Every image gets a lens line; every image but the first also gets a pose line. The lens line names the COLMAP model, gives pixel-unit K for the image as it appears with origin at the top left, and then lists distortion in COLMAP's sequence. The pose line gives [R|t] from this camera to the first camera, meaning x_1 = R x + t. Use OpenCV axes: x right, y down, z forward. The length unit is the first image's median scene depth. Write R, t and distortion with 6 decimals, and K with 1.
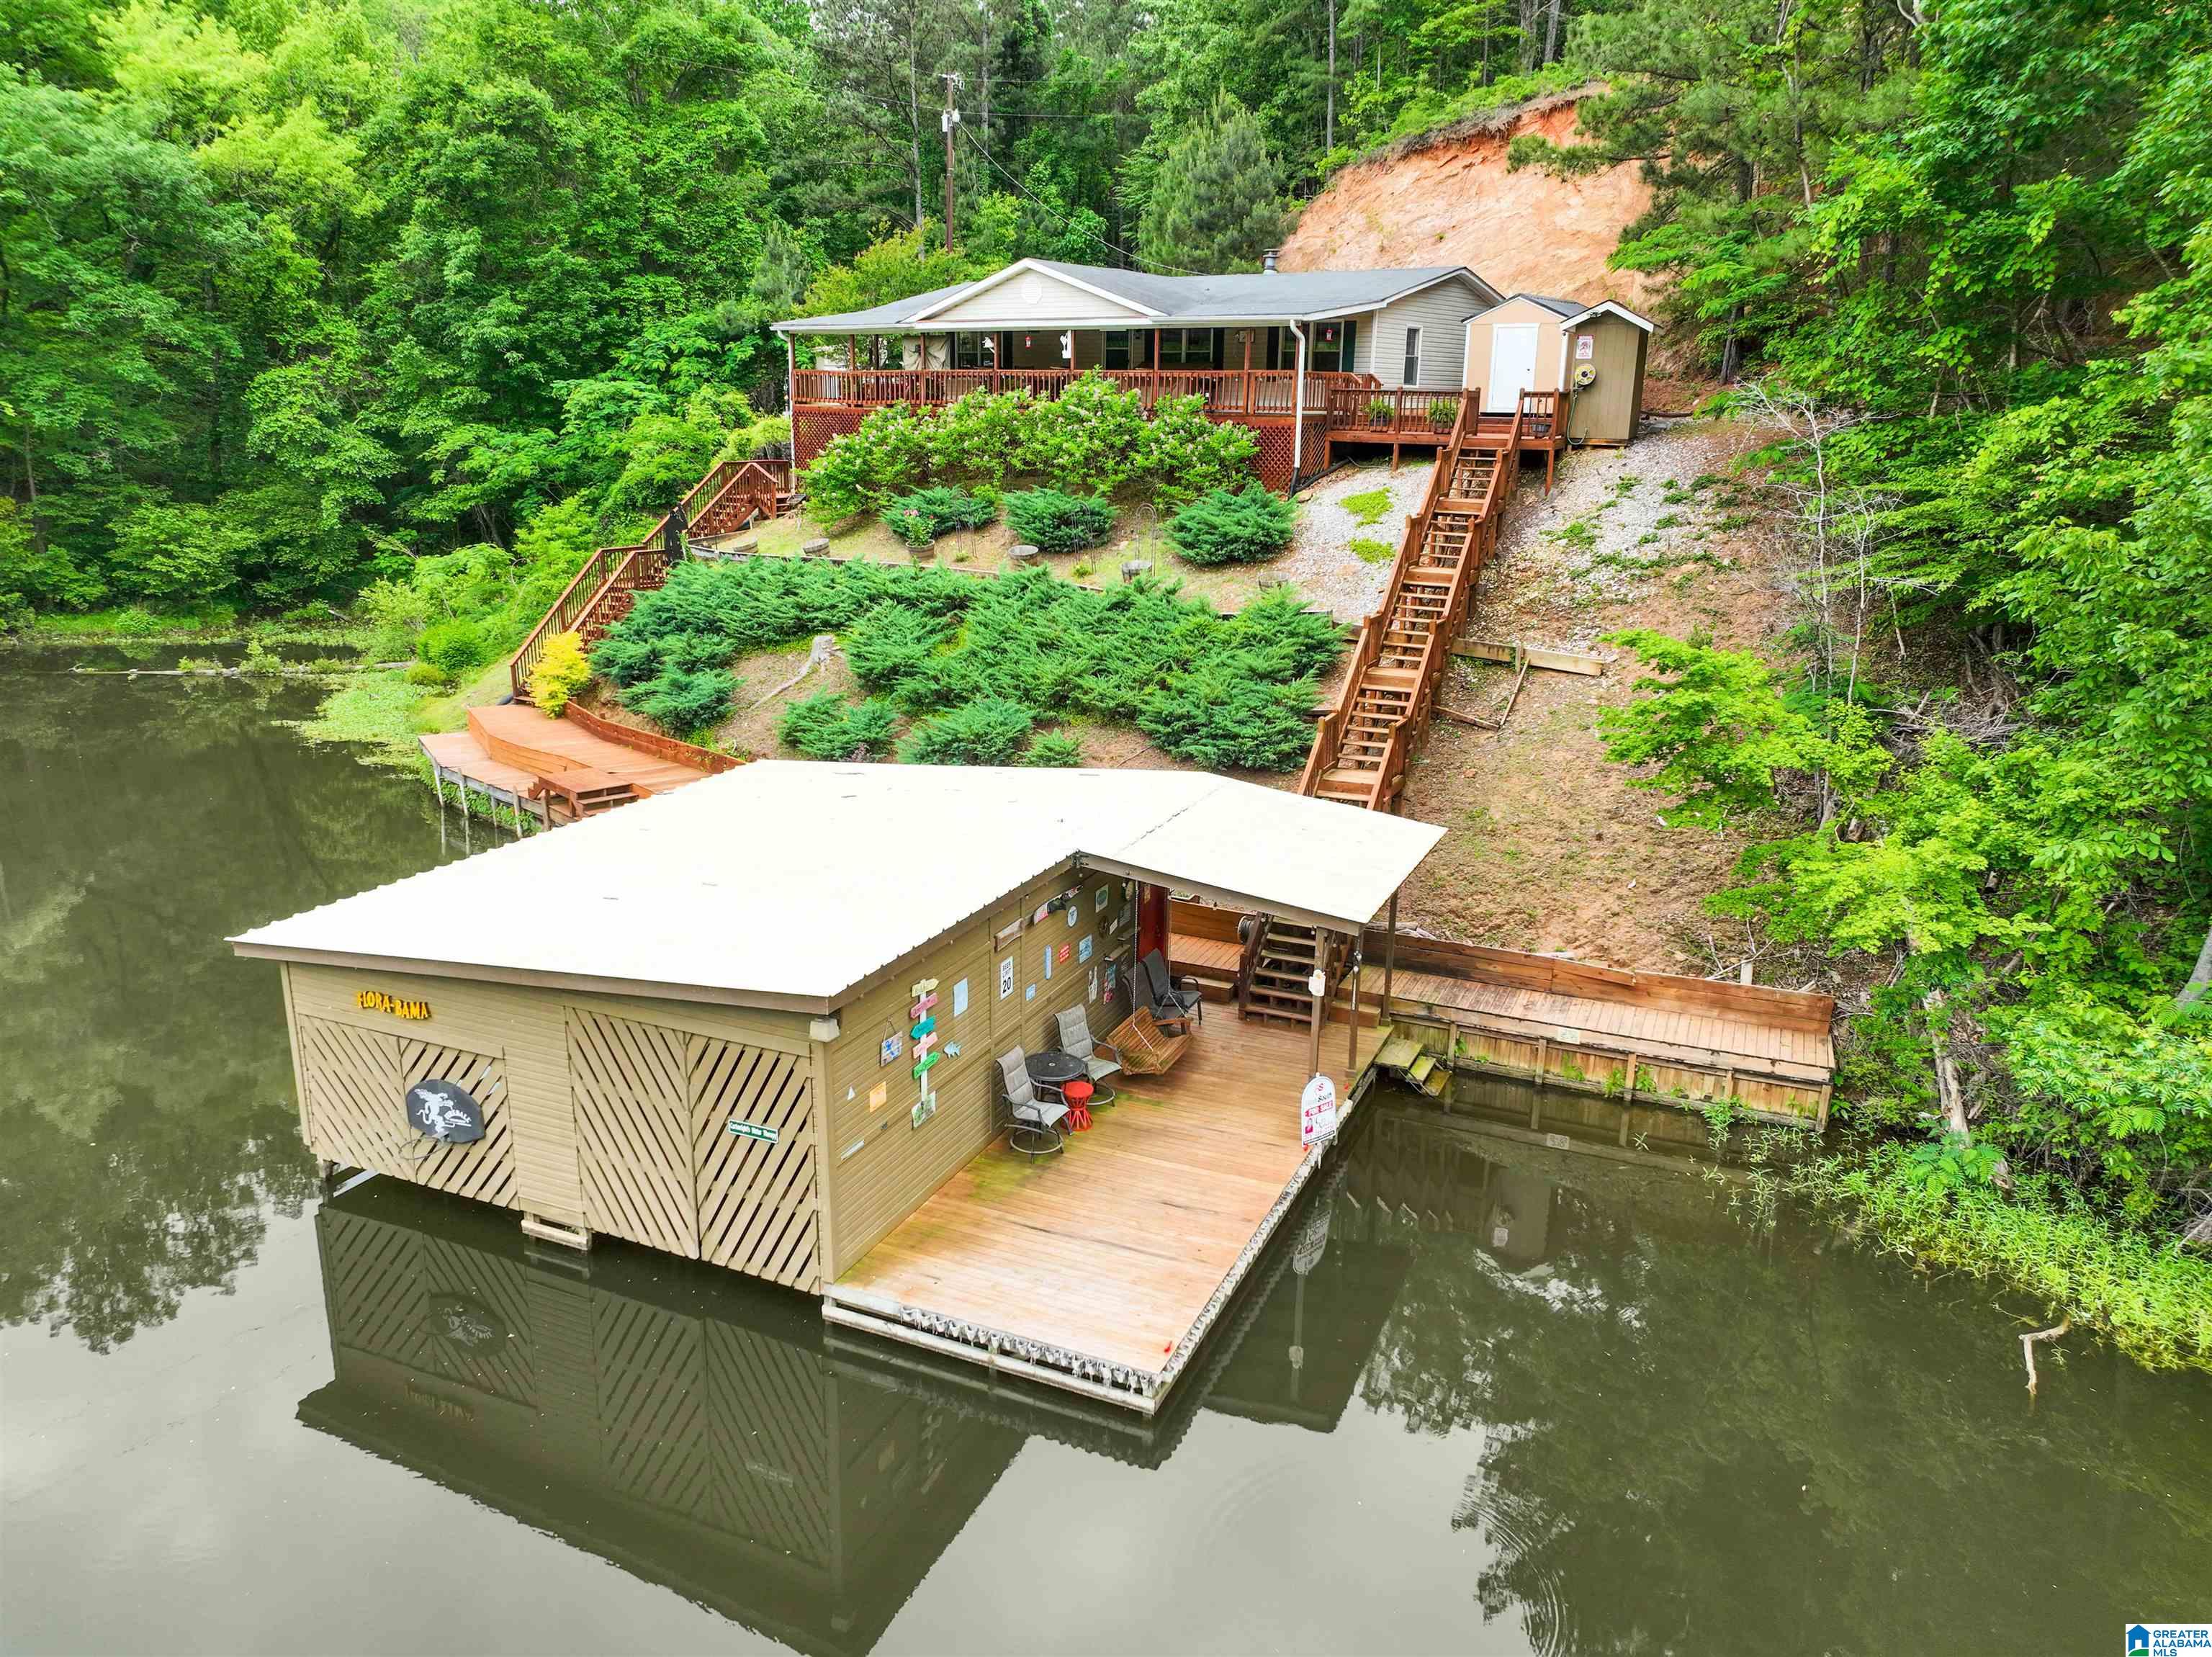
lens RADIAL K [[1553.3, 0, 1103.4], [0, 1553.3, 826.9], [0, 0, 1]] dist [-0.005931, 0.024616]
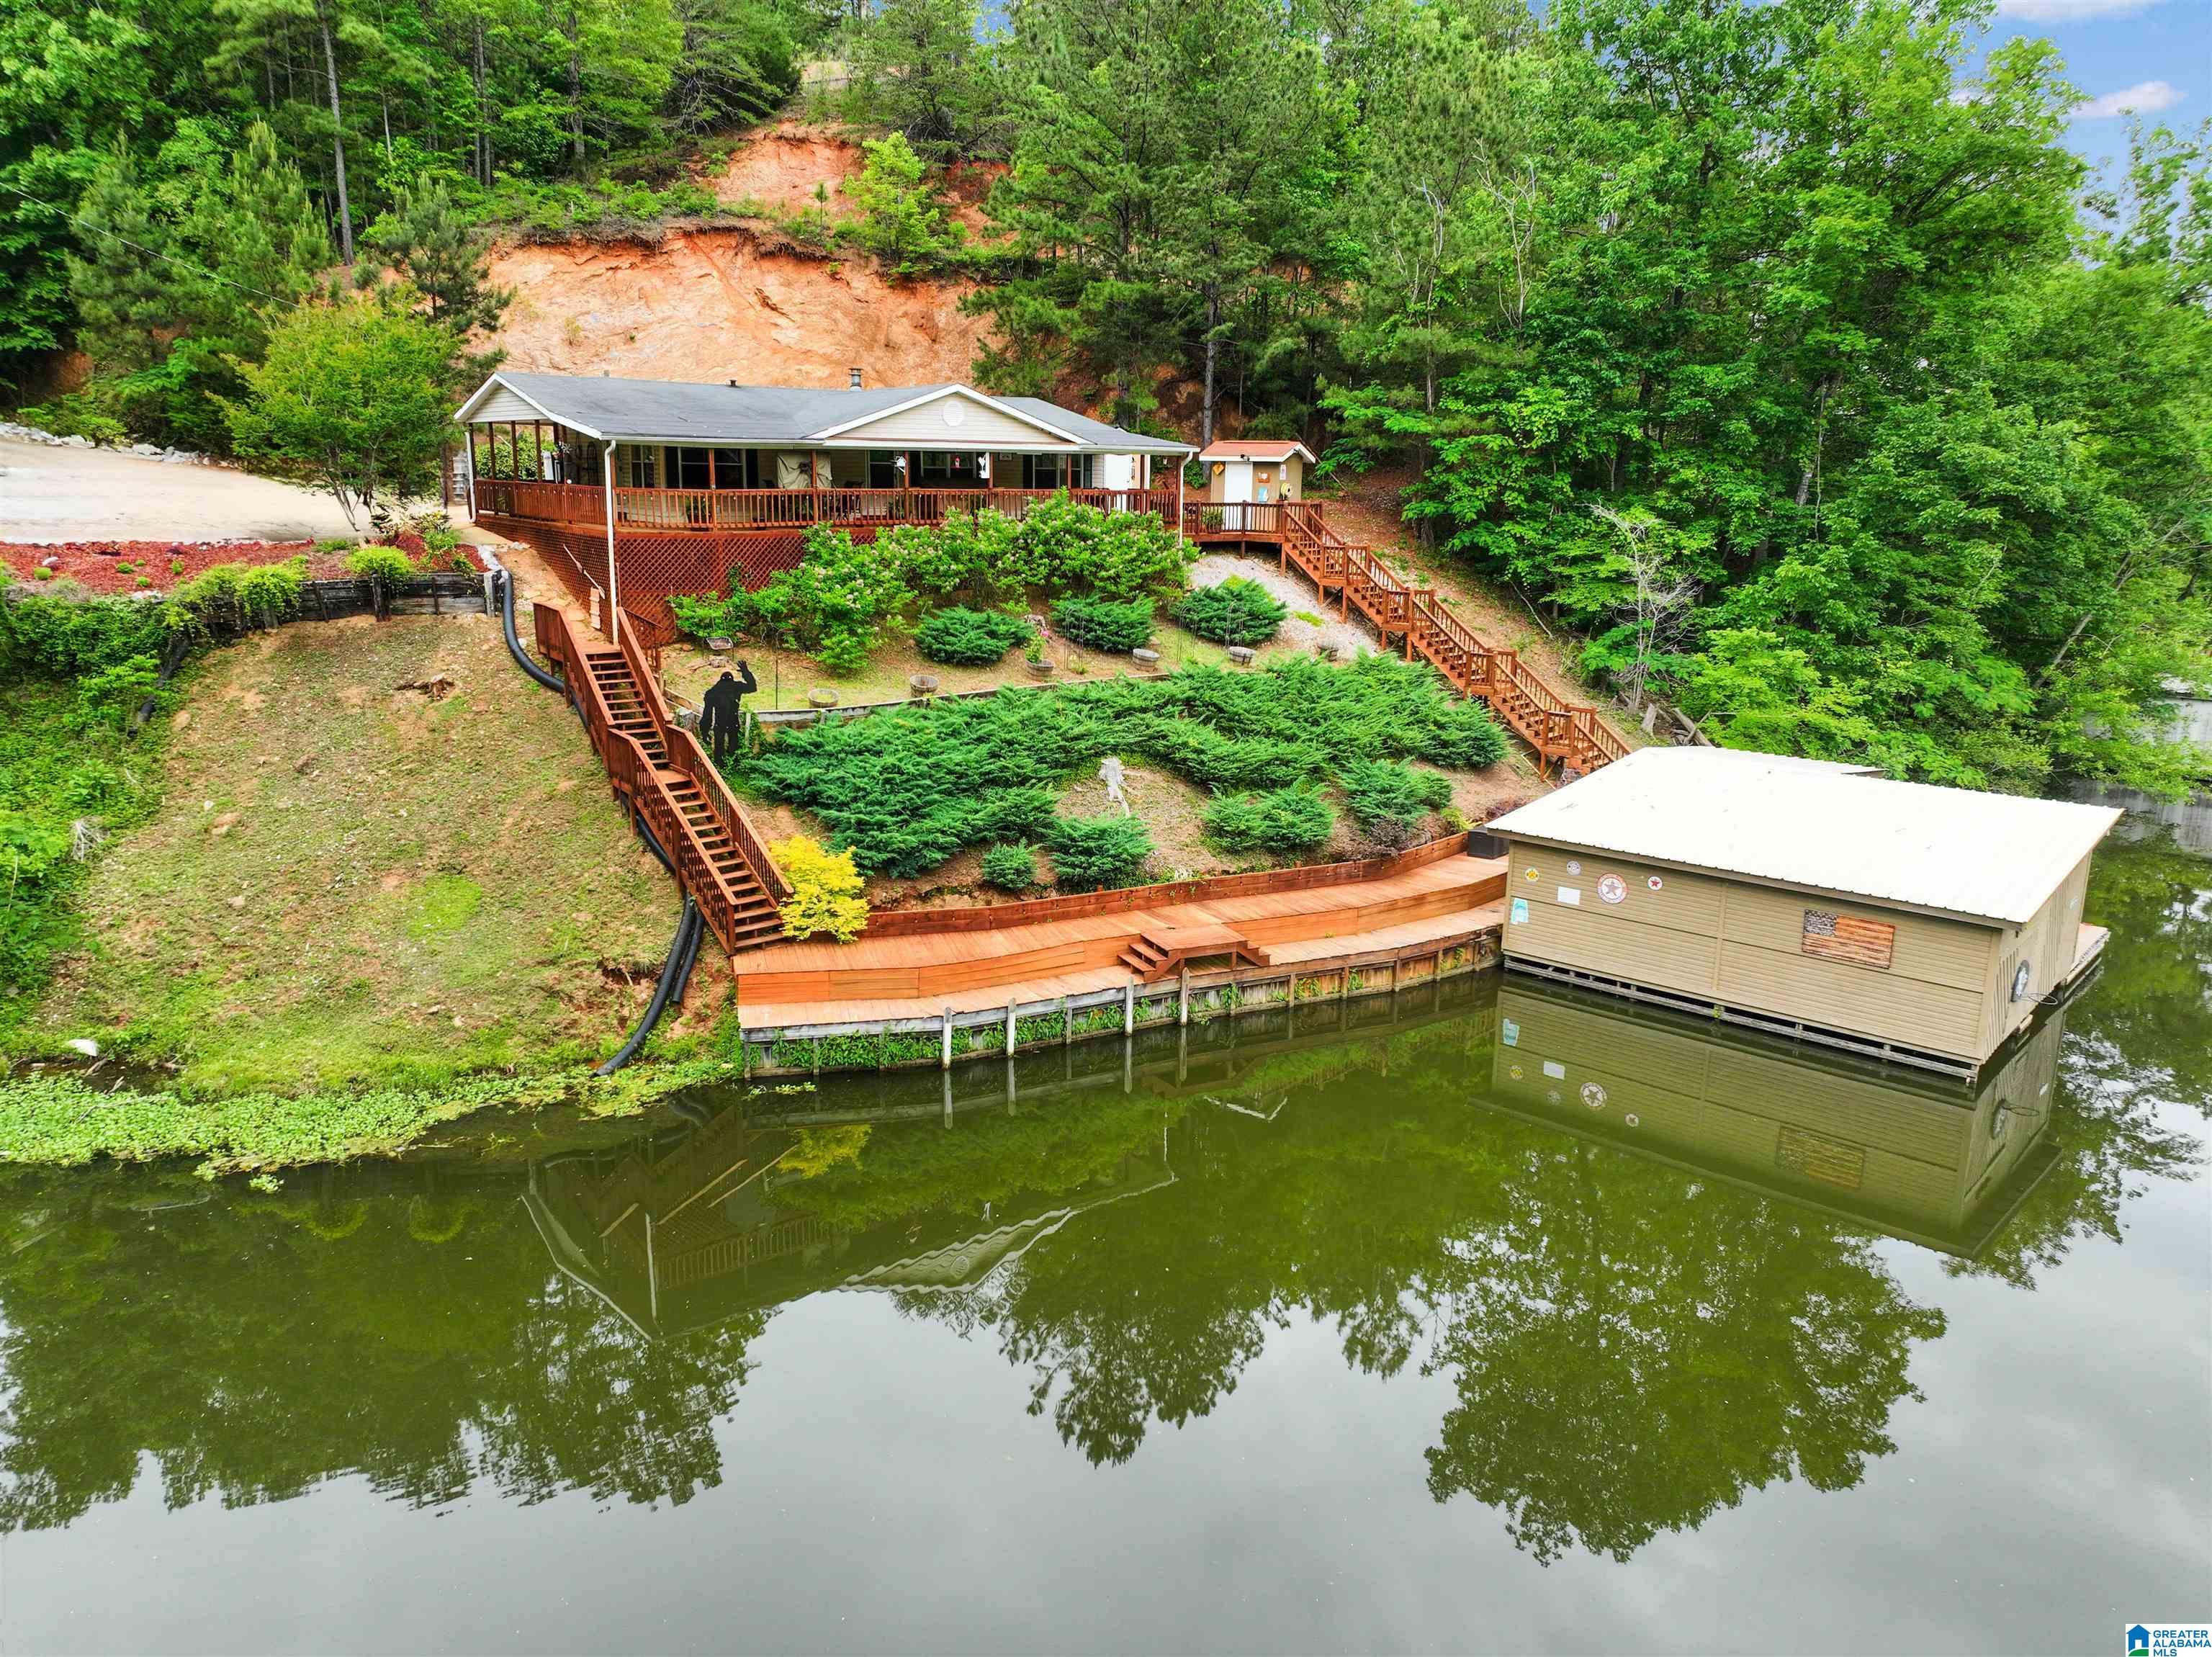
lens RADIAL K [[1553.3, 0, 1103.4], [0, 1553.3, 826.9], [0, 0, 1]] dist [-0.005931, 0.024616]
pose [[0.311710, -0.223122, 0.923609, -1.031481], [0.245485, 0.957948, 0.148568, -0.212330], [-0.917918, 0.180422, 0.353376, 0.596839]]
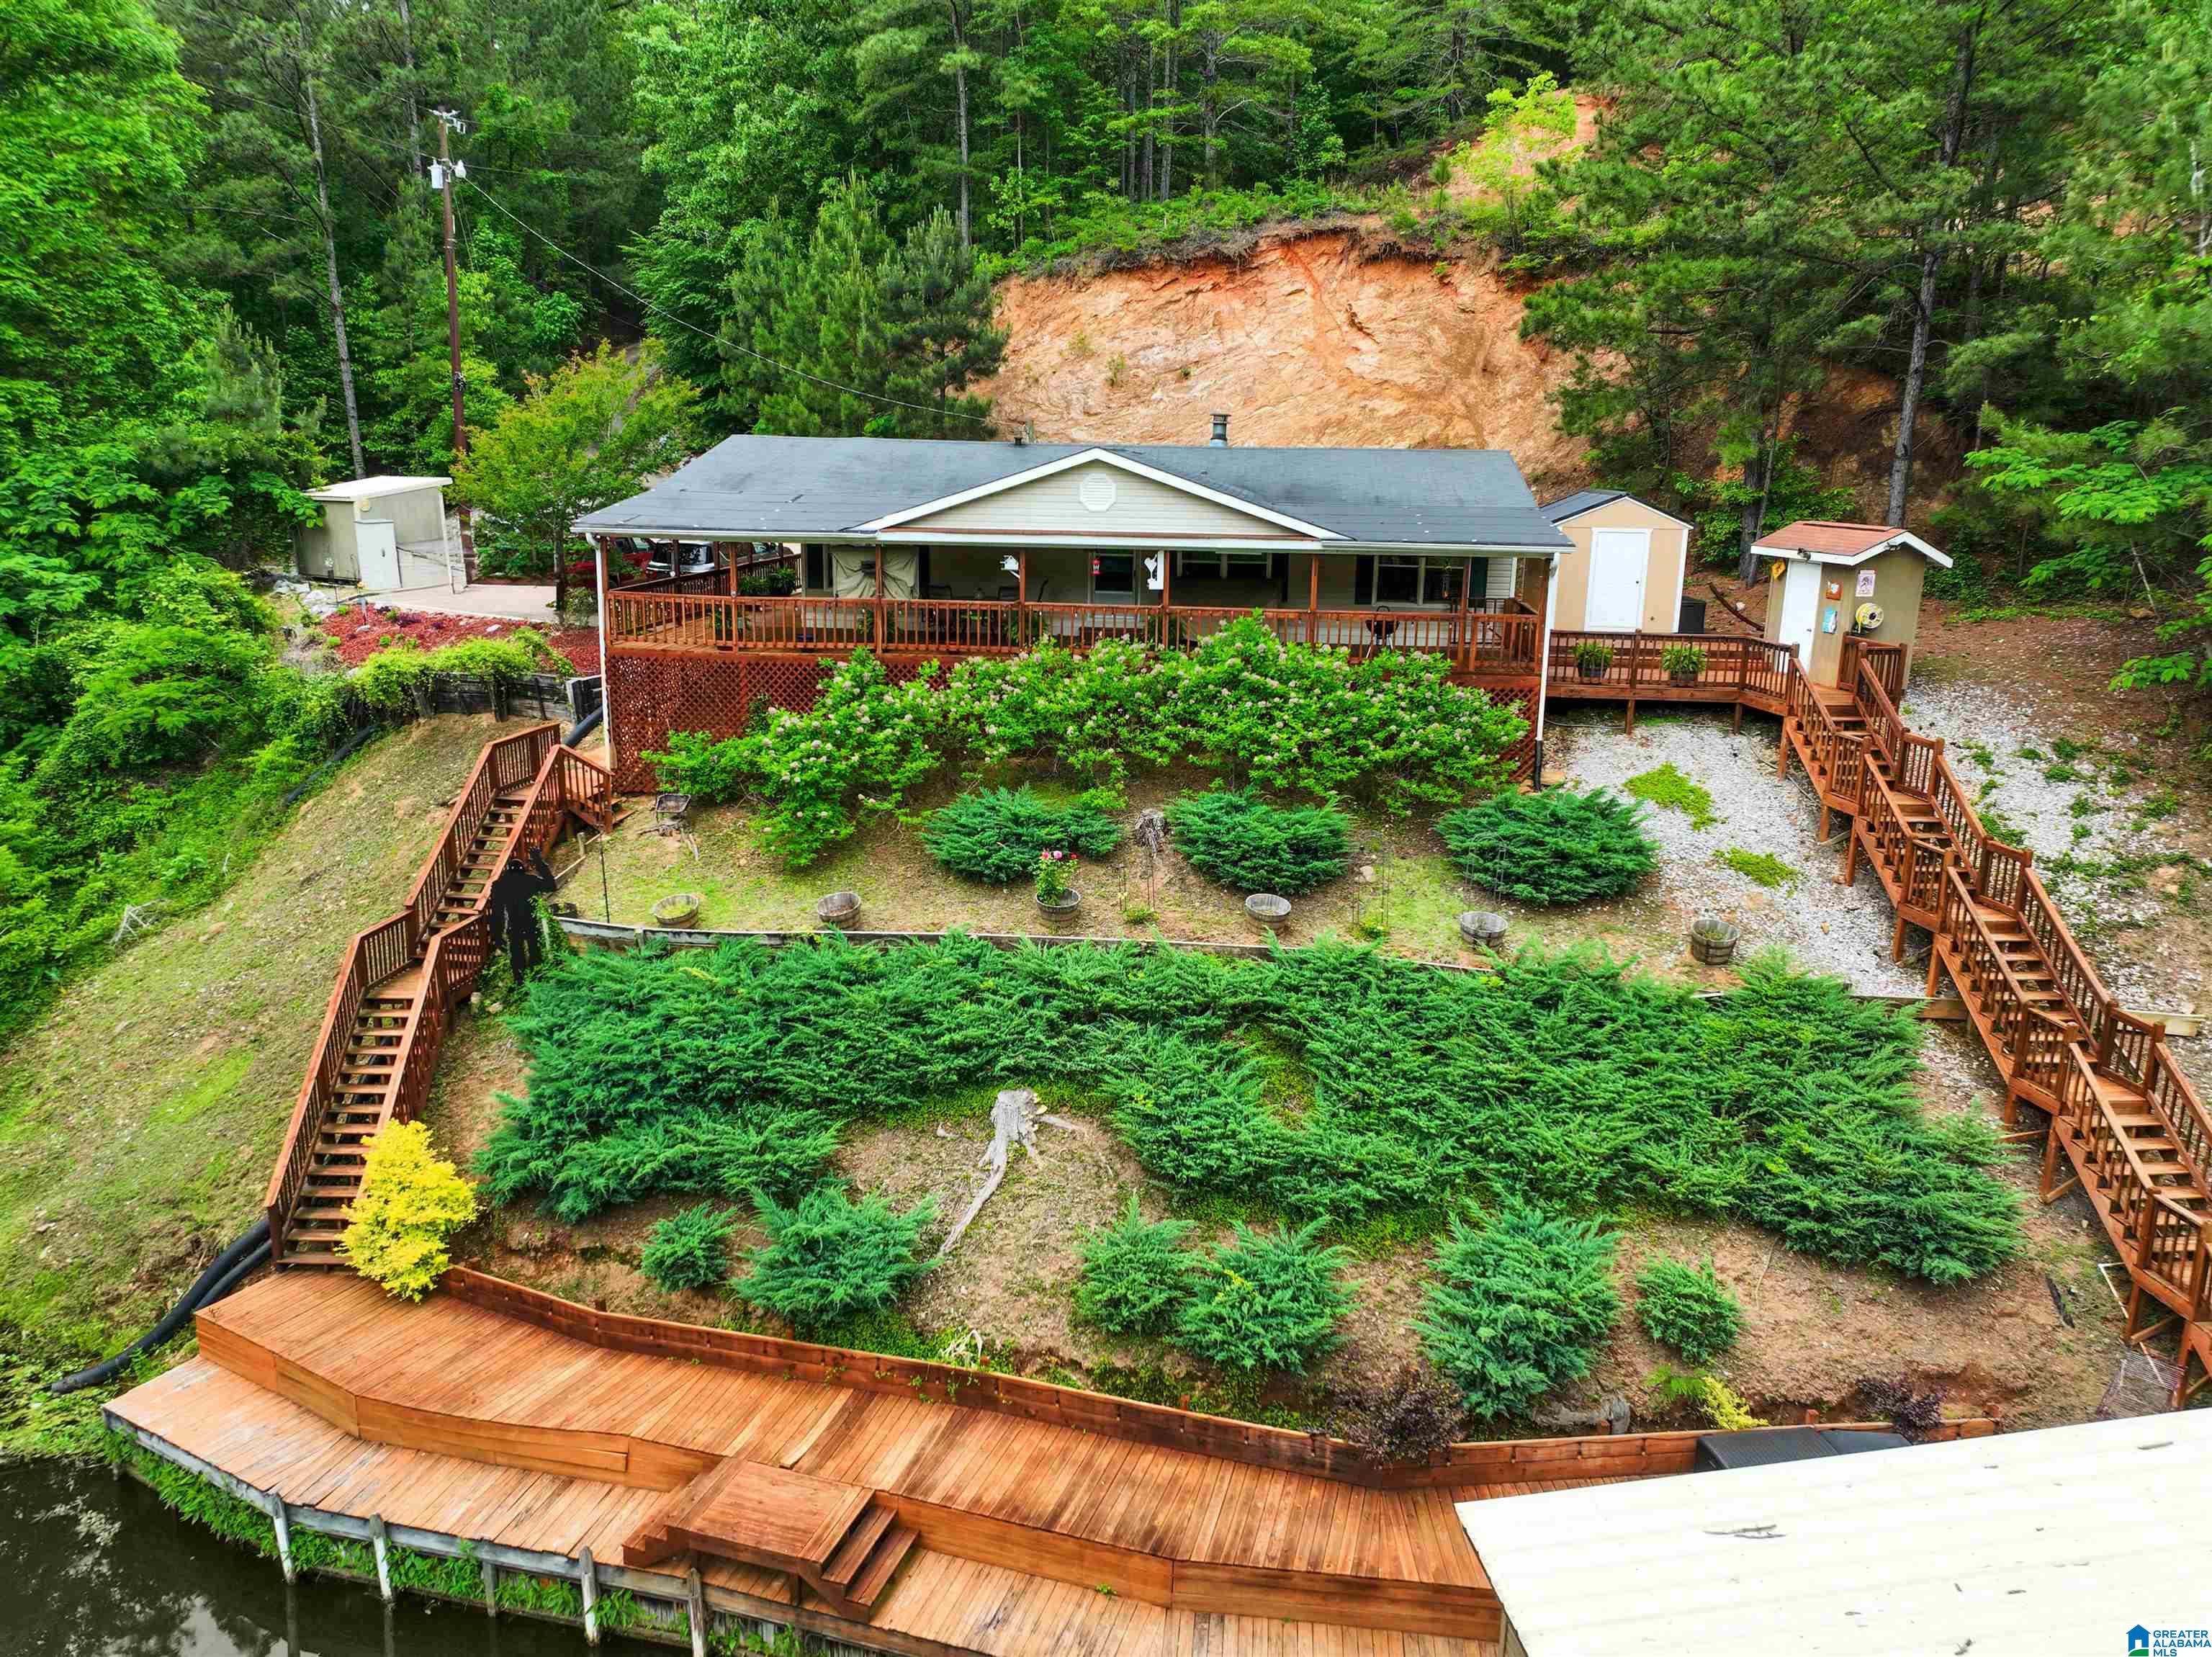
lens RADIAL K [[1553.3, 0, 1103.4], [0, 1553.3, 826.9], [0, 0, 1]] dist [-0.005931, 0.024616]
pose [[0.867027, -0.114331, 0.484967, -0.391520], [0.129006, 0.991639, 0.003141, -0.202968], [-0.481271, 0.059840, 0.874527, 0.415537]]
